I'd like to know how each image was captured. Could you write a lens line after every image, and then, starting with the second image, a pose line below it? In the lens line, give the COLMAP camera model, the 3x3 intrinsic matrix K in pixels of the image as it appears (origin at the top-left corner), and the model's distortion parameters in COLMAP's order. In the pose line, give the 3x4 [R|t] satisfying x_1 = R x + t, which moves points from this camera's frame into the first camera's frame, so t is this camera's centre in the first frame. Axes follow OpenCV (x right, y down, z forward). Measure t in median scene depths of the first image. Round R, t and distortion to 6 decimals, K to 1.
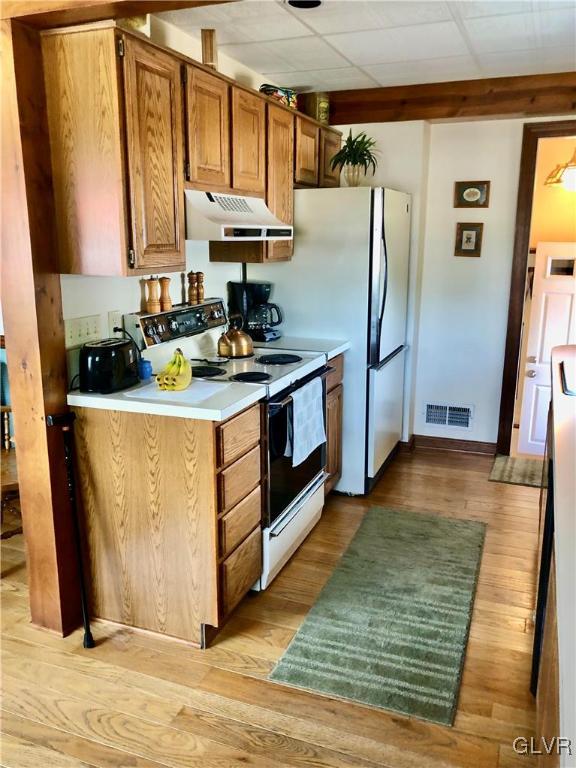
lens RADIAL K [[607.5, 0, 288.0], [0, 607.5, 384.0], [0, 0, 1]] dist [0.040627, -0.006738]
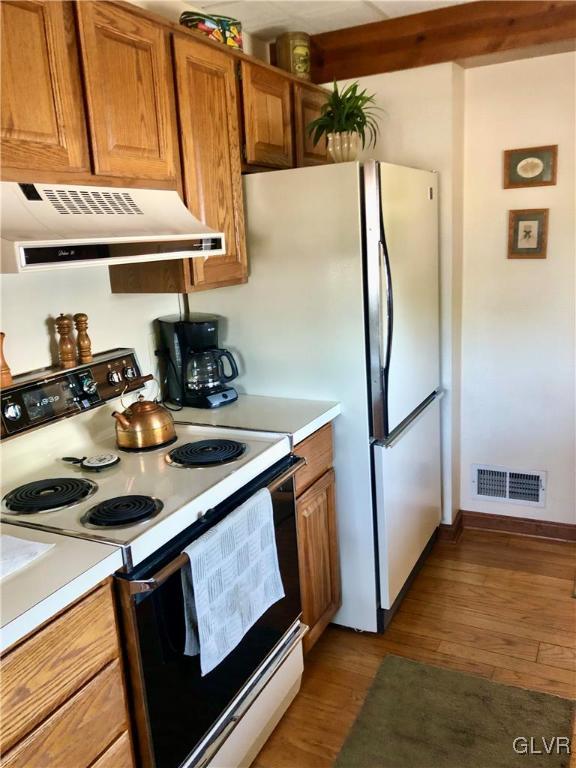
lens RADIAL K [[646.7, 0, 288.0], [0, 646.7, 384.0], [0, 0, 1]] dist [0.036268, 0.007966]
pose [[0.995553, -0.035310, -0.087340, 0.105763], [0.034250, 0.999321, -0.013615, -0.082948], [0.087761, 0.010563, 0.996086, 0.309127]]
